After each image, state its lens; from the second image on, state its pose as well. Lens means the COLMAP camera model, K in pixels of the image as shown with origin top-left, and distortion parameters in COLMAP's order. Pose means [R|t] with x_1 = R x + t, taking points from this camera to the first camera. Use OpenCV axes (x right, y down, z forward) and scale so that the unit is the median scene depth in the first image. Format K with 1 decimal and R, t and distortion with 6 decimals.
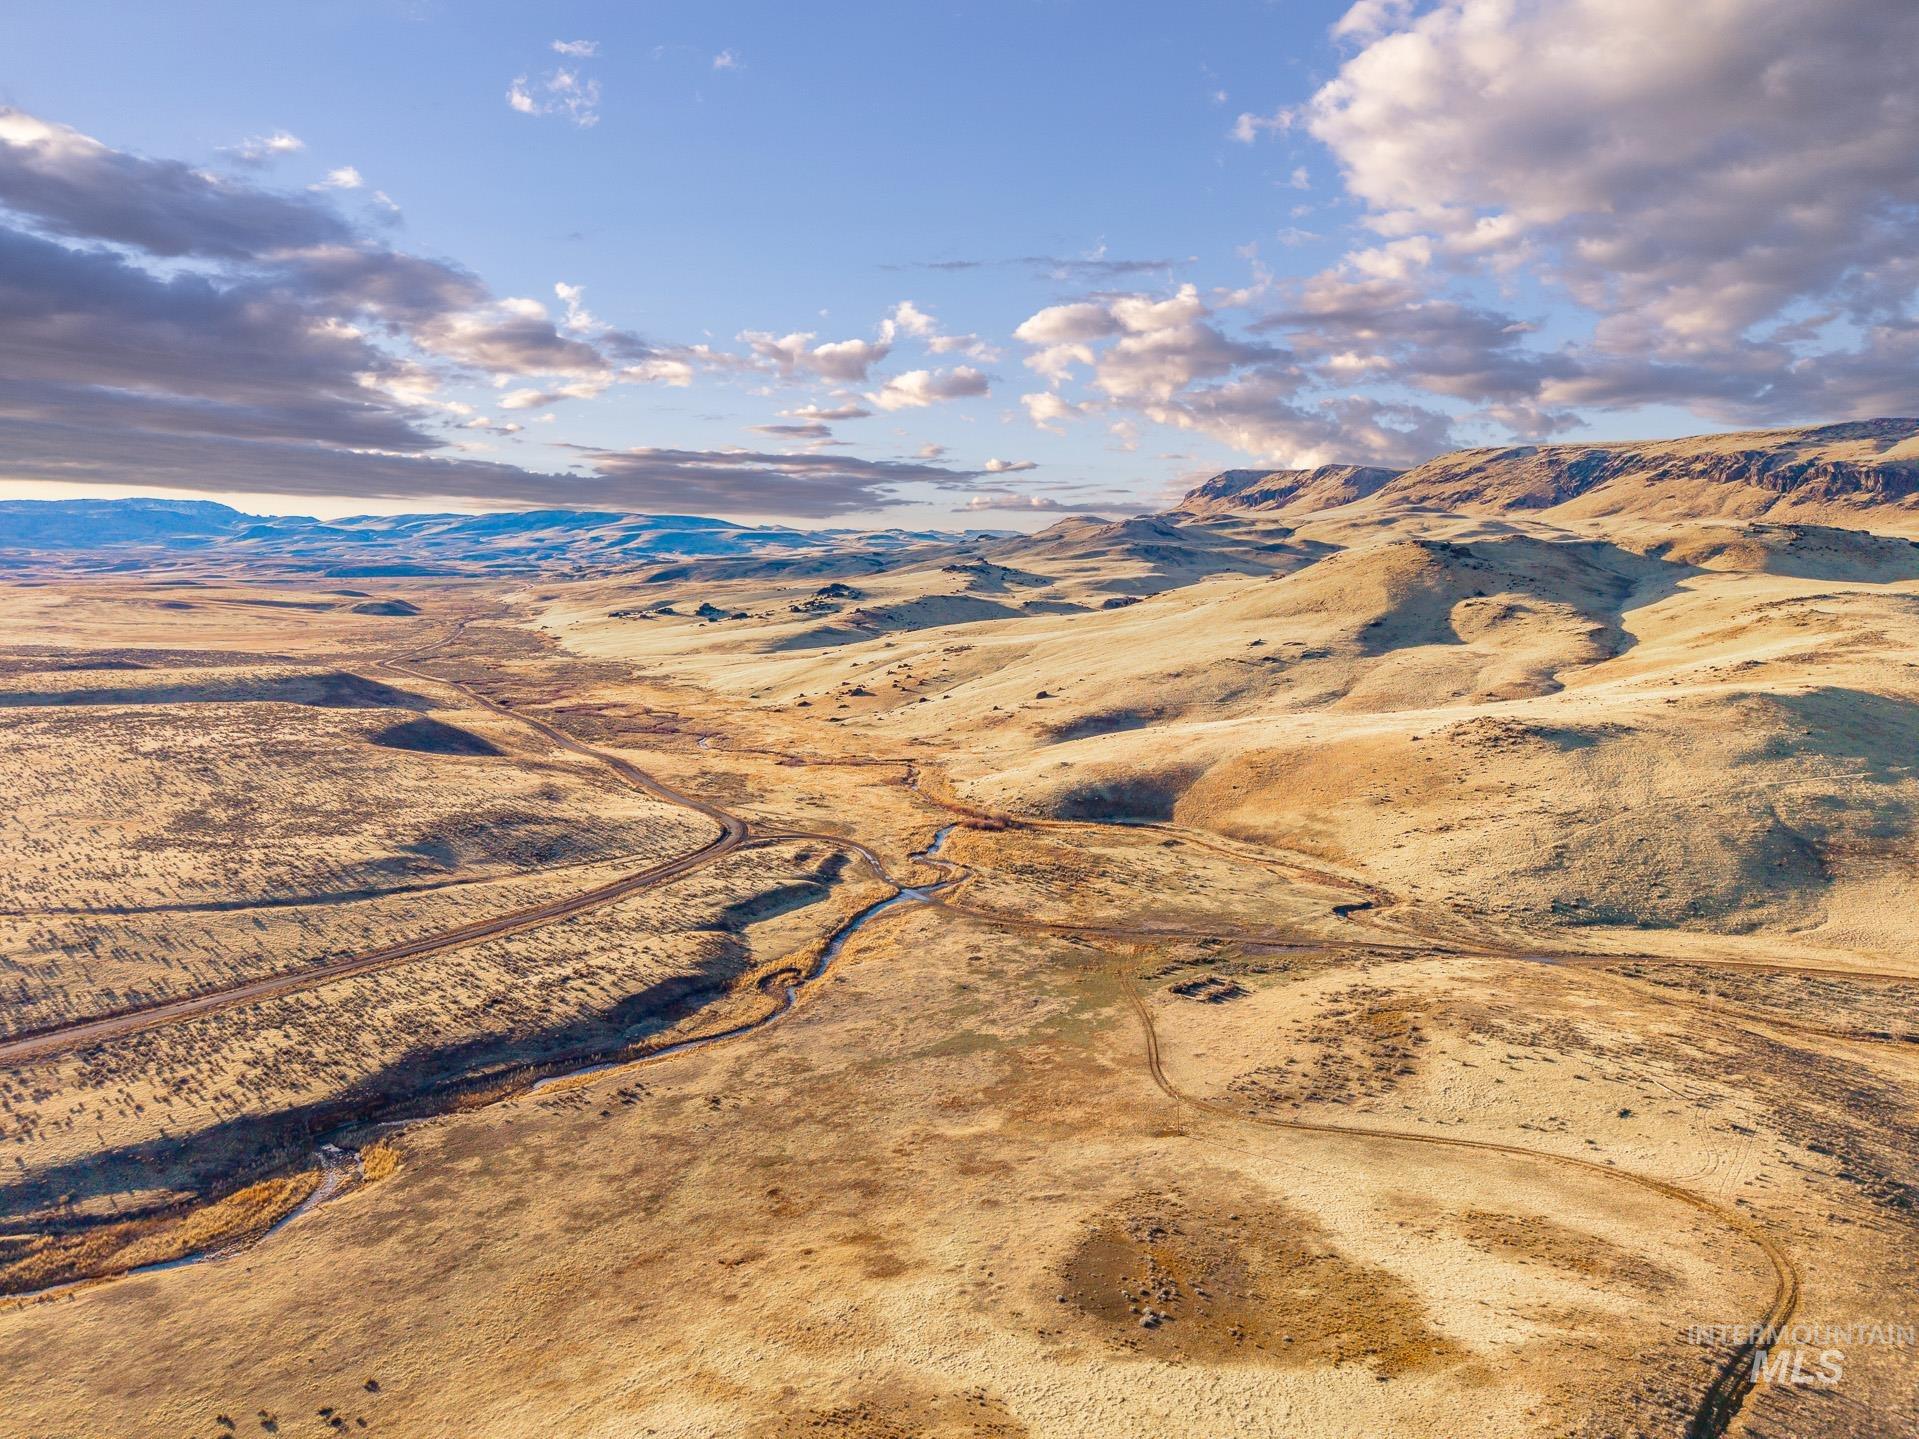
lens RADIAL K [[1289.4, 0, 958.4], [0, 1289.4, 758.1], [0, 0, 1]] dist [0.027806, -0.034155]
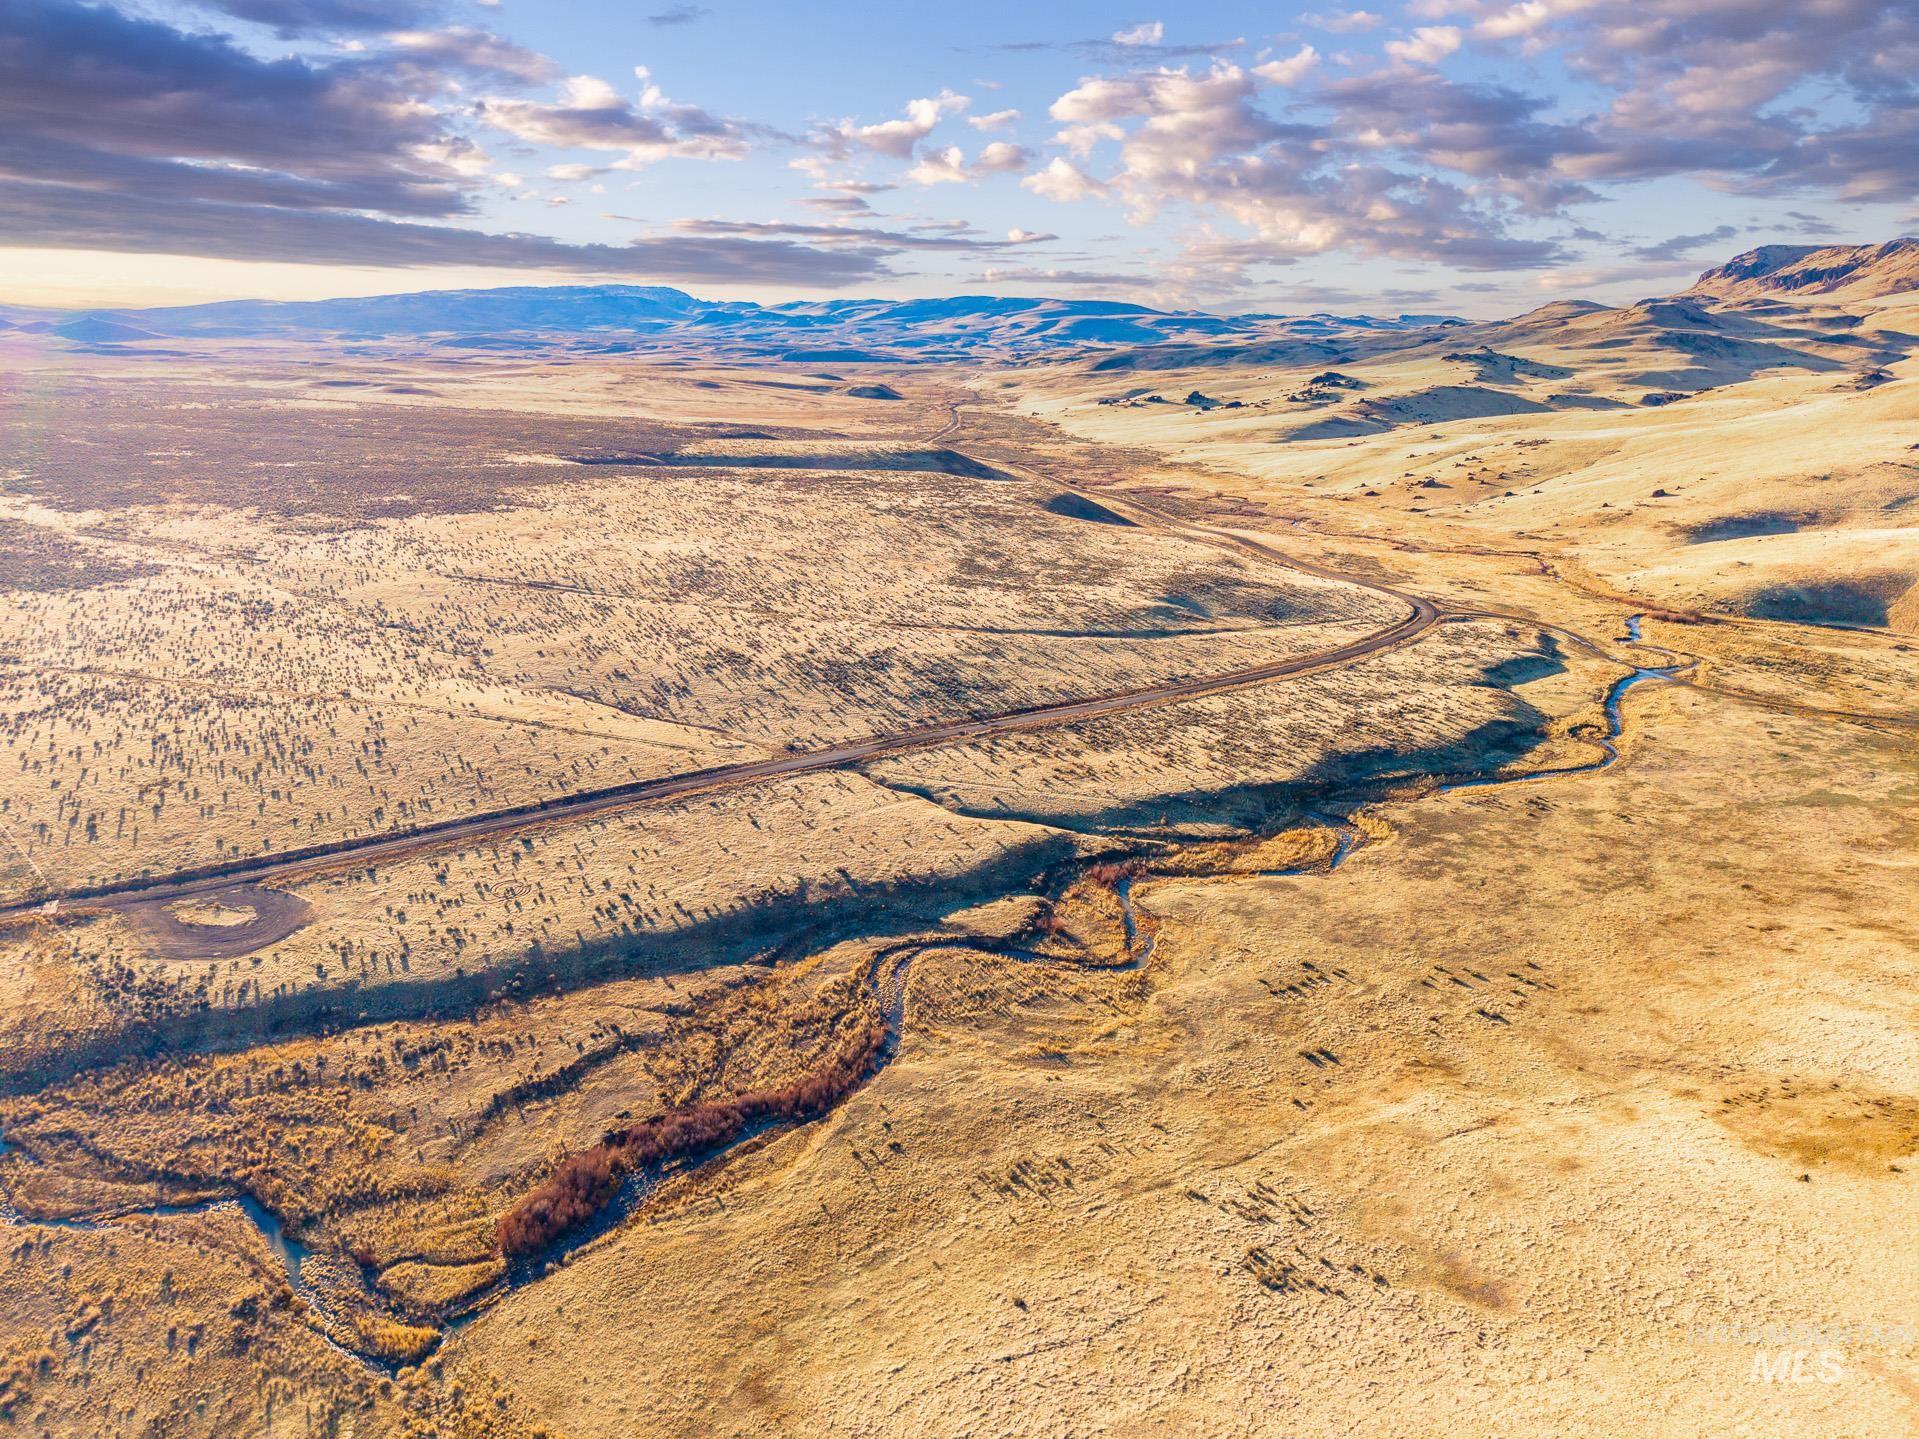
lens RADIAL K [[1289.4, 0, 949.4], [0, 1289.4, 729.5], [0, 0, 1]] dist [0.027806, -0.034155]
pose [[0.953346, 0.094555, -0.286691, -0.123236], [-0.055261, 0.988295, 0.142193, 0.014434], [0.296780, -0.119716, 0.947412, -0.081079]]
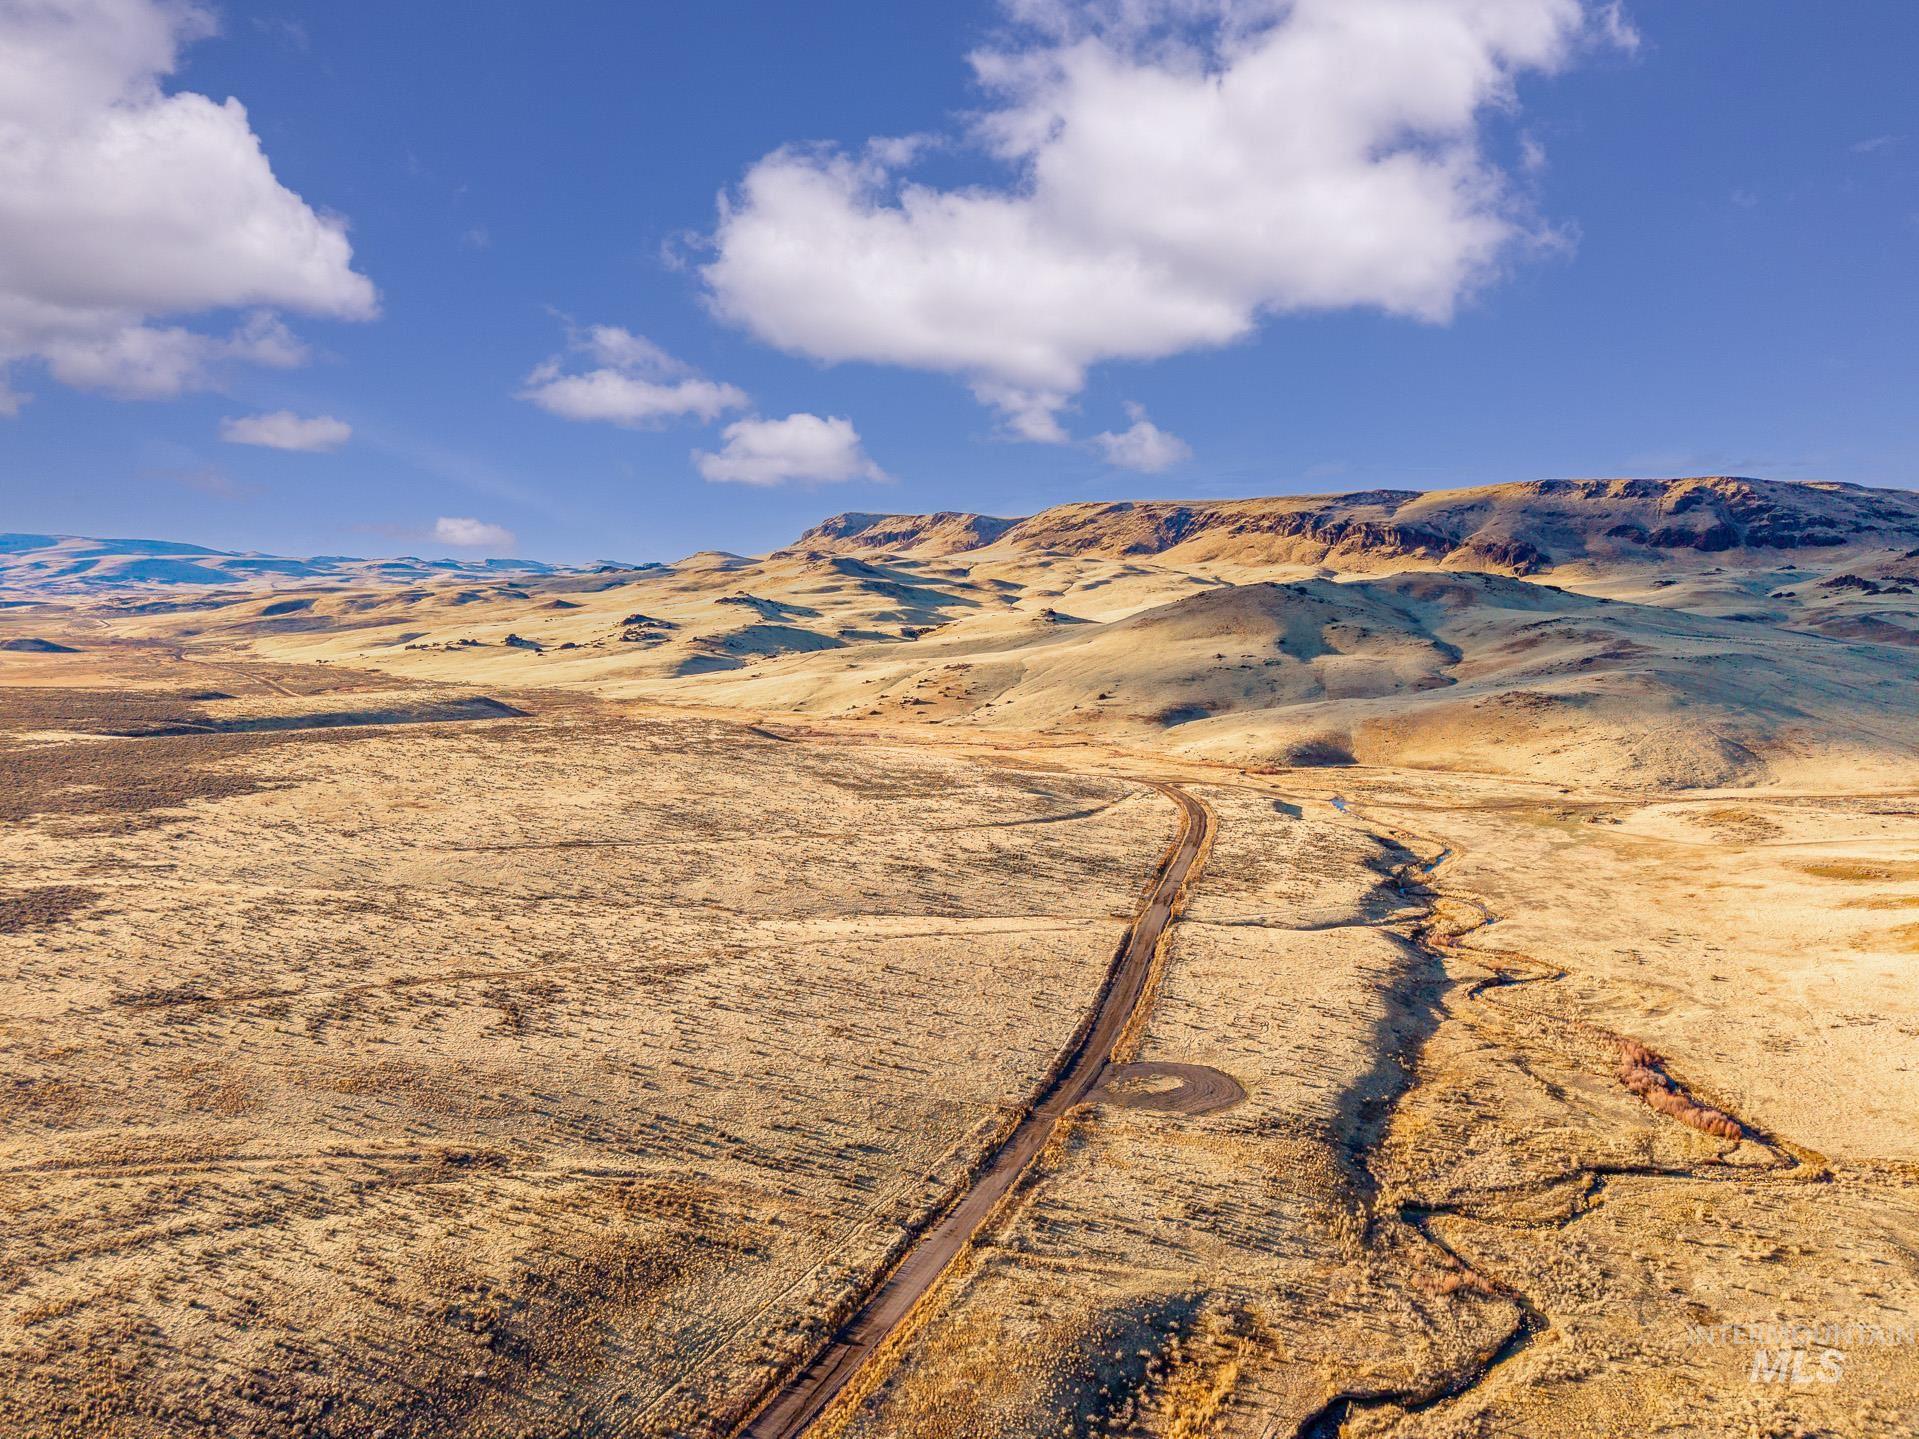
lens RADIAL K [[1289.4, 0, 953.2], [0, 1289.4, 762.2], [0, 0, 1]] dist [0.027806, -0.034155]
pose [[0.927881, -0.044097, 0.370260, -0.483518], [0.052358, 0.998553, -0.012287, 0.022507], [-0.369182, 0.030787, 0.928847, -0.147124]]
